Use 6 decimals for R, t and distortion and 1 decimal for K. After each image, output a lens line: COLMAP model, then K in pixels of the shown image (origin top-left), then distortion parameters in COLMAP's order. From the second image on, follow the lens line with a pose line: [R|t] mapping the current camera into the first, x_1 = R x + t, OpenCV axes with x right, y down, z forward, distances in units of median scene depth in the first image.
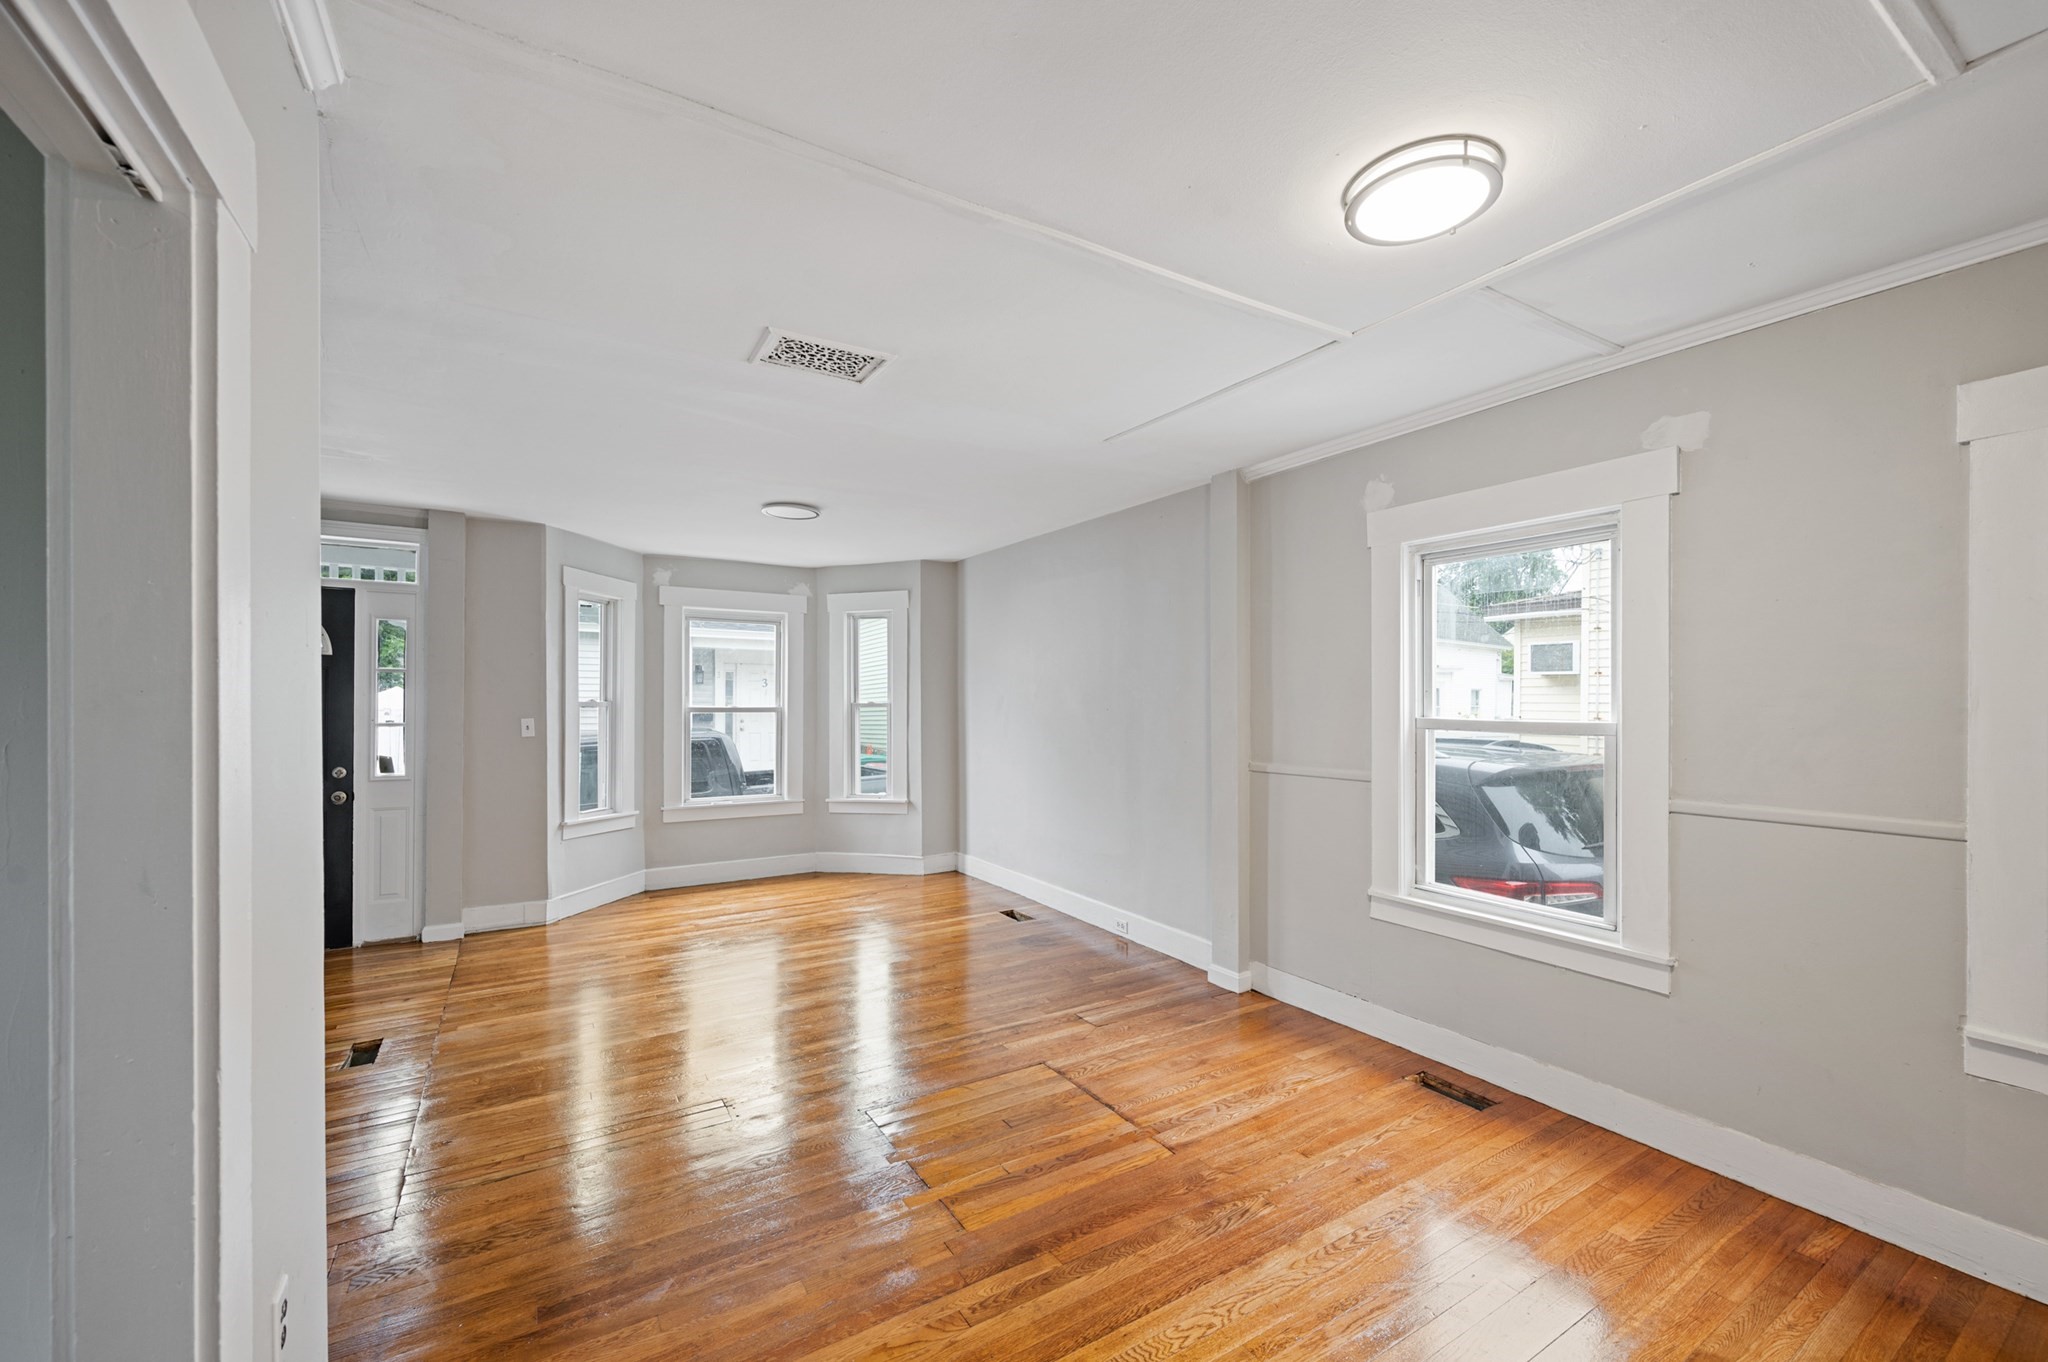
lens RADIAL K [[829.9, 0, 1026.0], [0, 829.9, 702.9], [0, 0, 1]] dist [-0.000978, -0.000062]
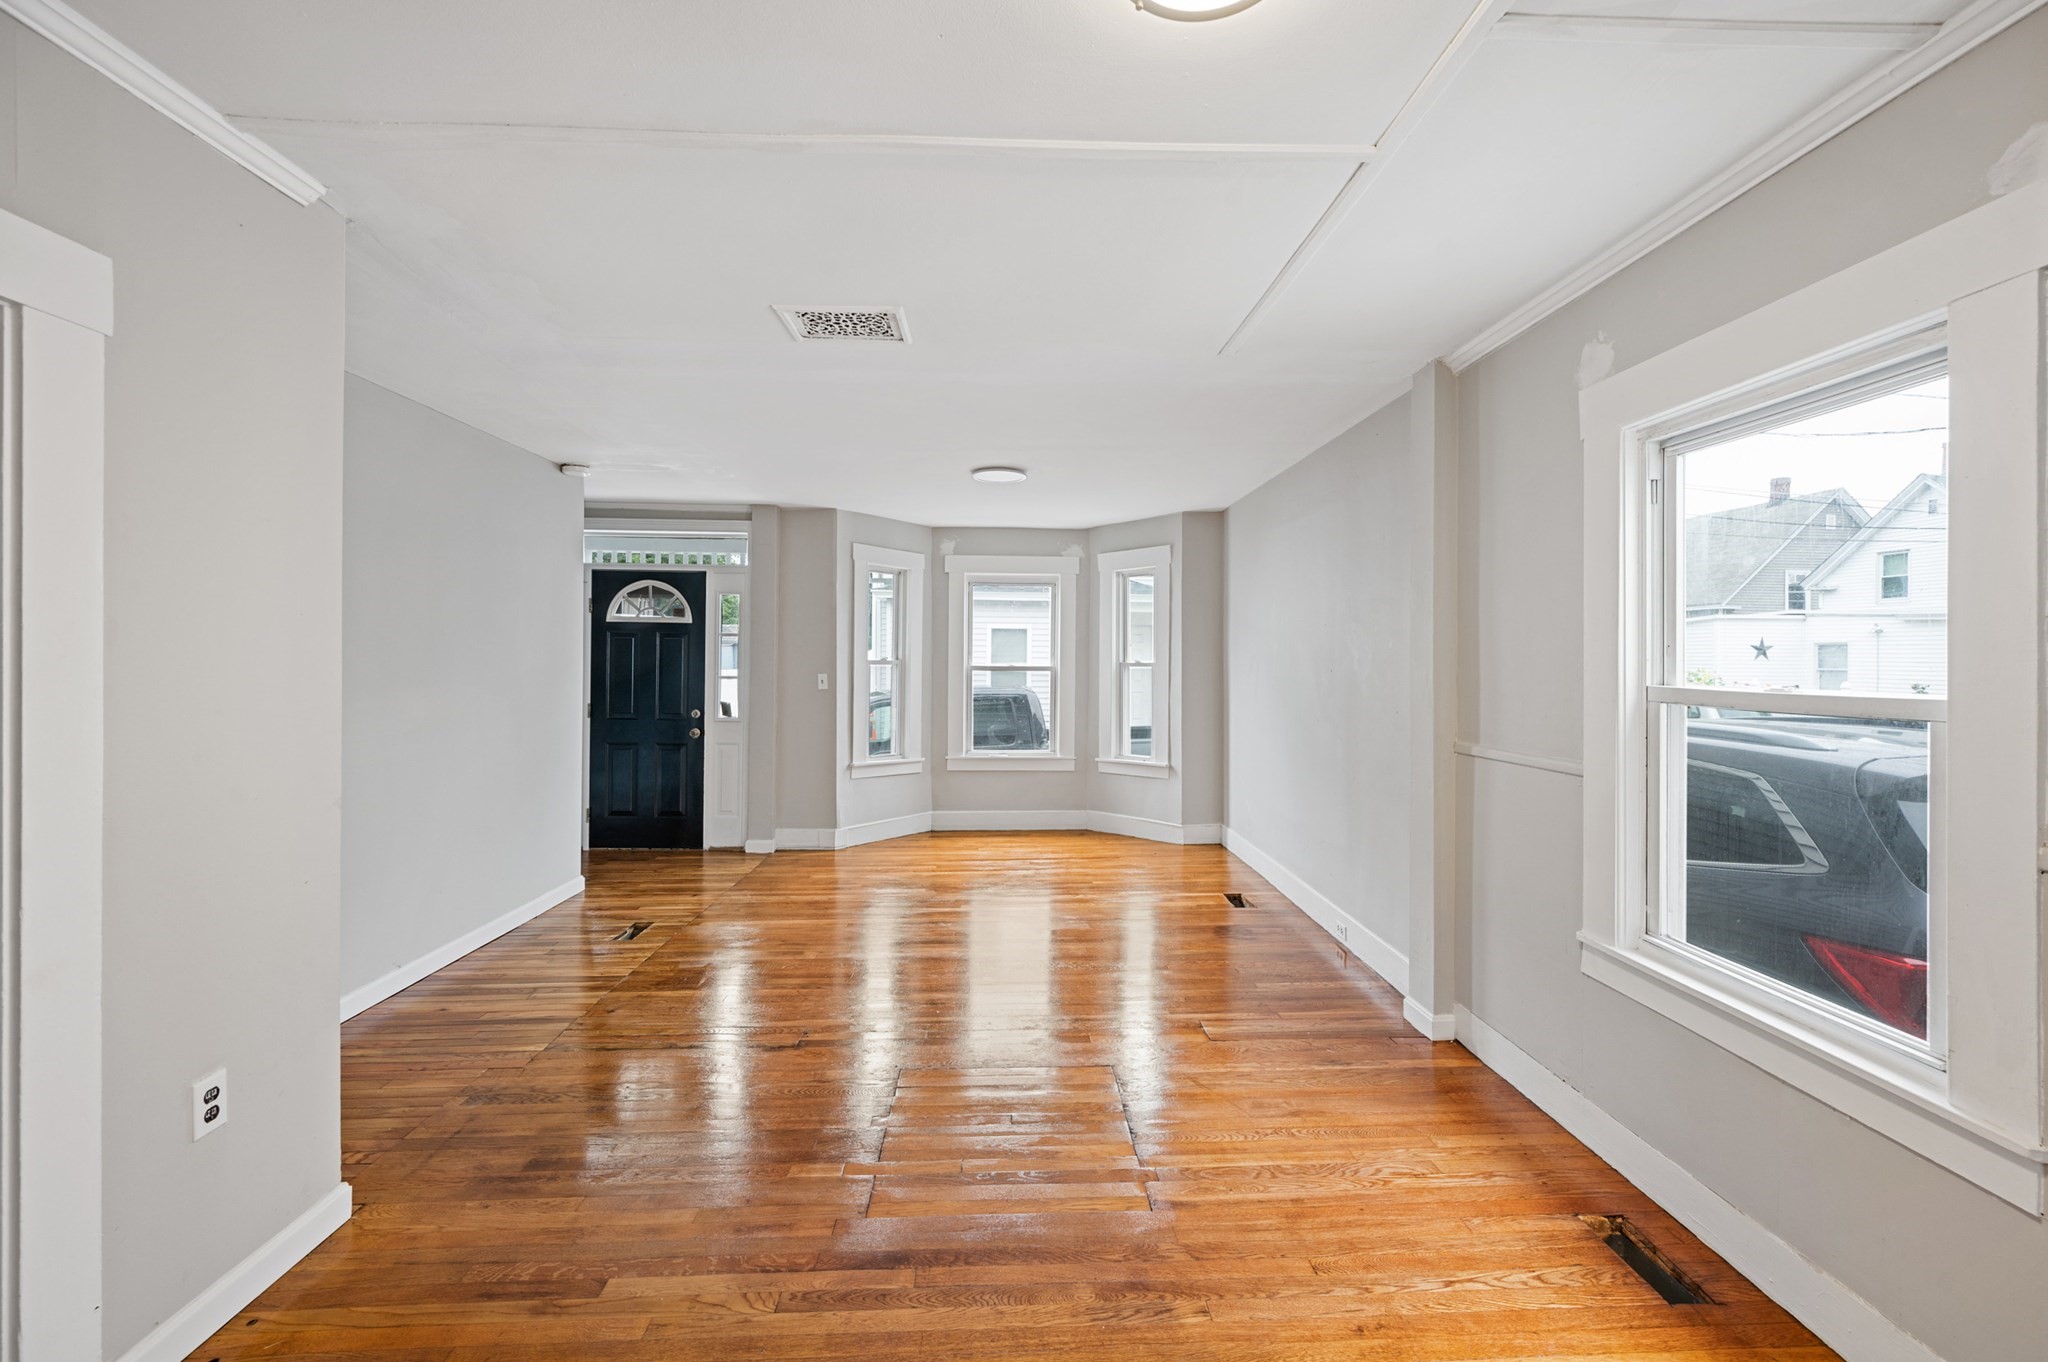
lens RADIAL K [[829.9, 0, 1032.3], [0, 829.9, 664.4], [0, 0, 1]] dist [-0.000978, -0.000062]
pose [[0.871964, 0.005782, -0.489536, 0.299896], [-0.005618, 0.999983, 0.001805, 0.001579], [0.489538, 0.001176, 0.871981, 0.143290]]
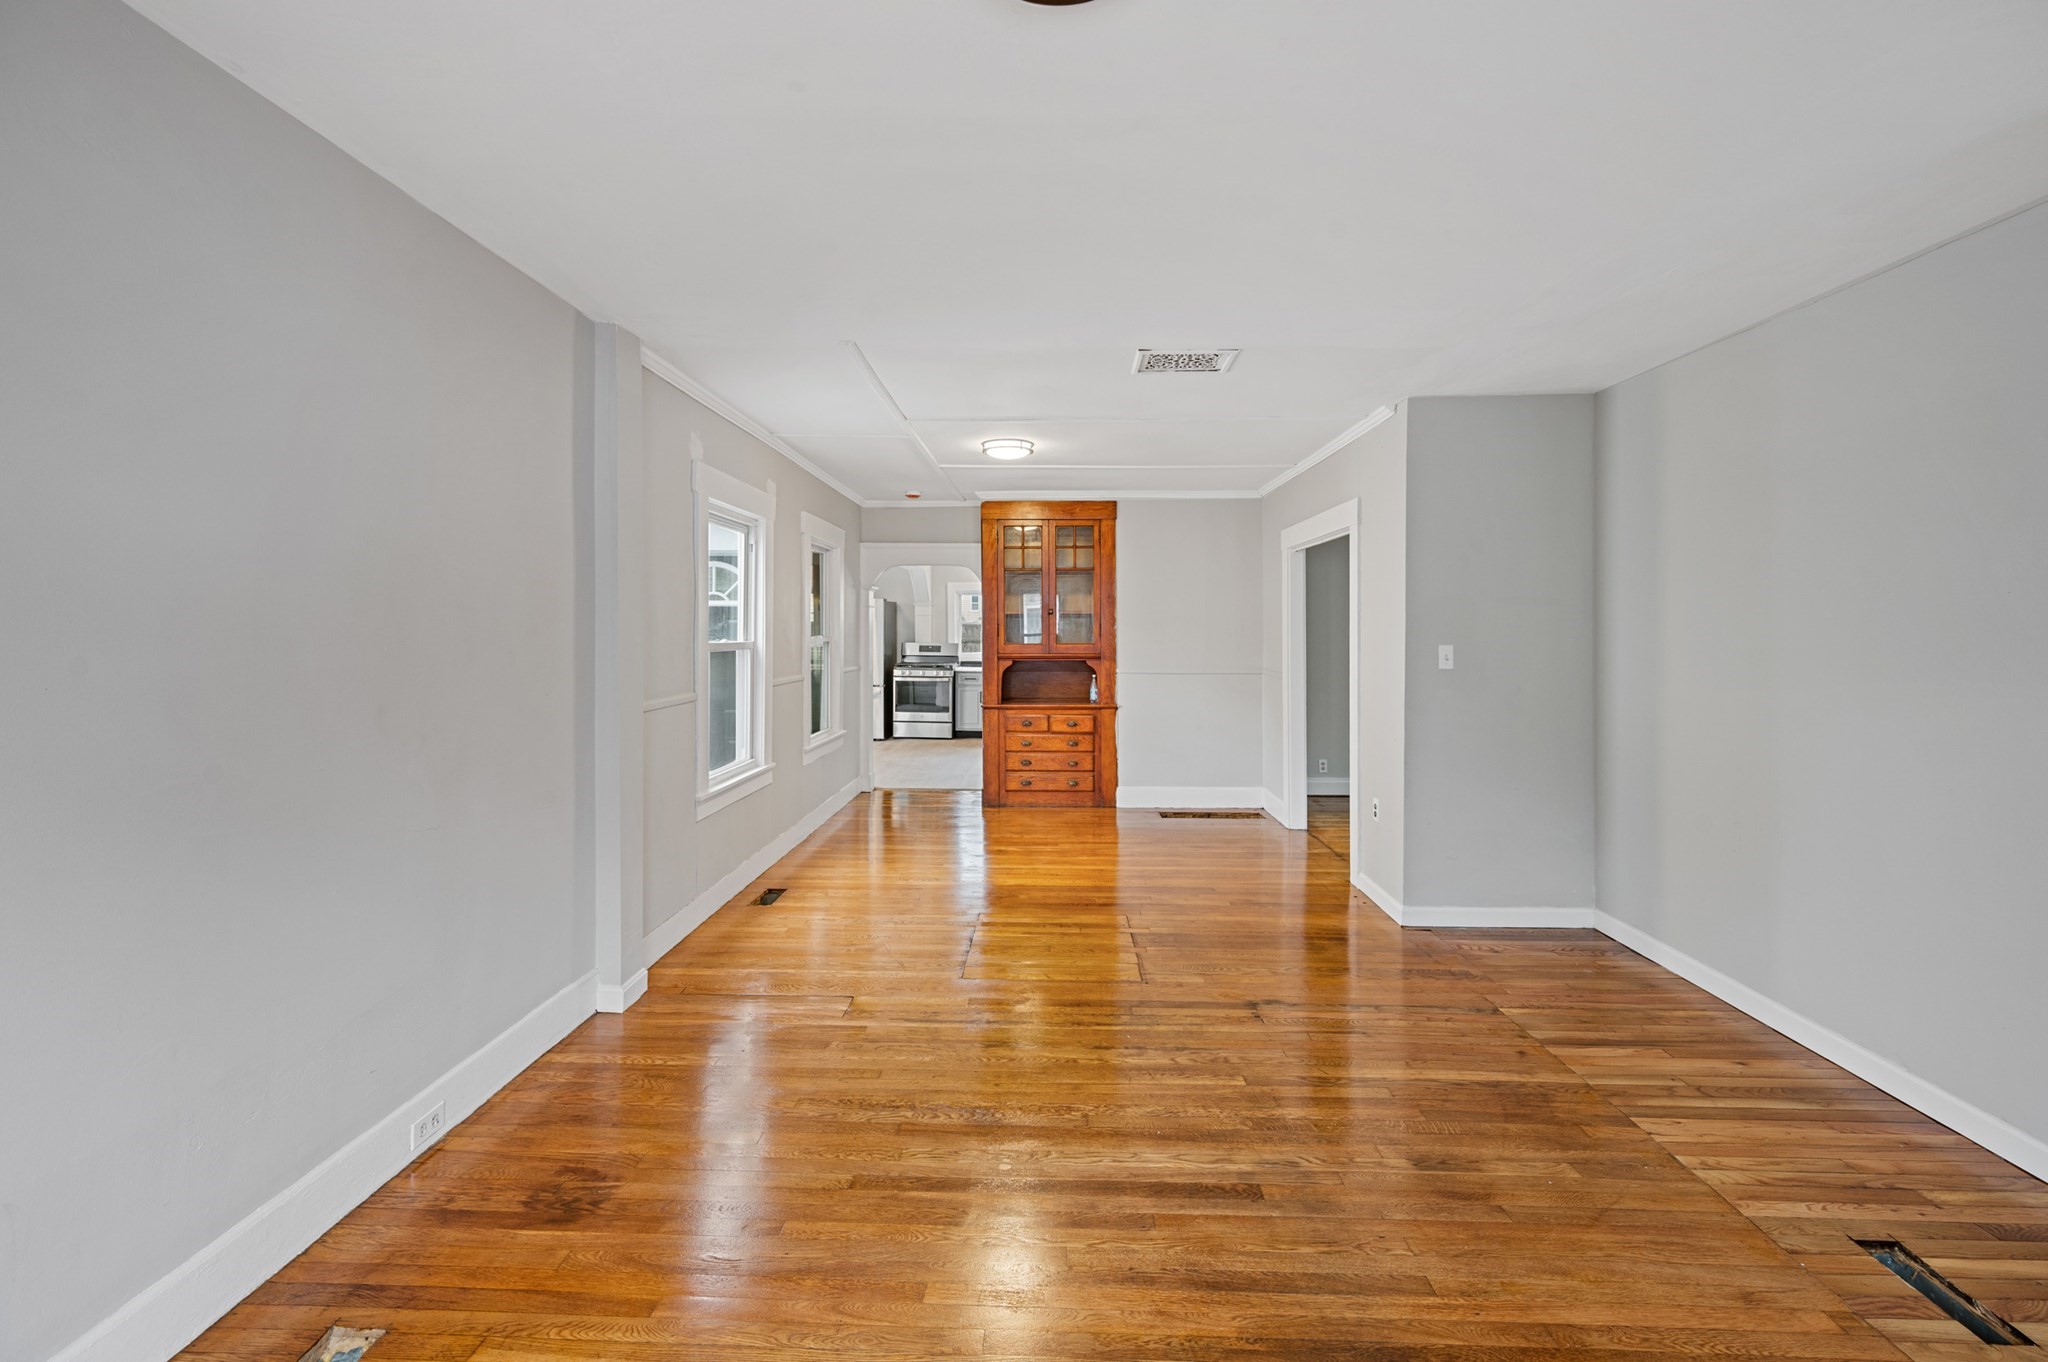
lens RADIAL K [[829.9, 0, 1021.9], [0, 829.9, 619.5], [0, 0, 1]] dist [-0.000978, -0.000062]
pose [[-0.828085, 0.005375, 0.560576, -0.493180], [0.000040, 0.999955, -0.009528, -0.003599], [-0.560602, -0.007867, -0.828048, 1.435878]]
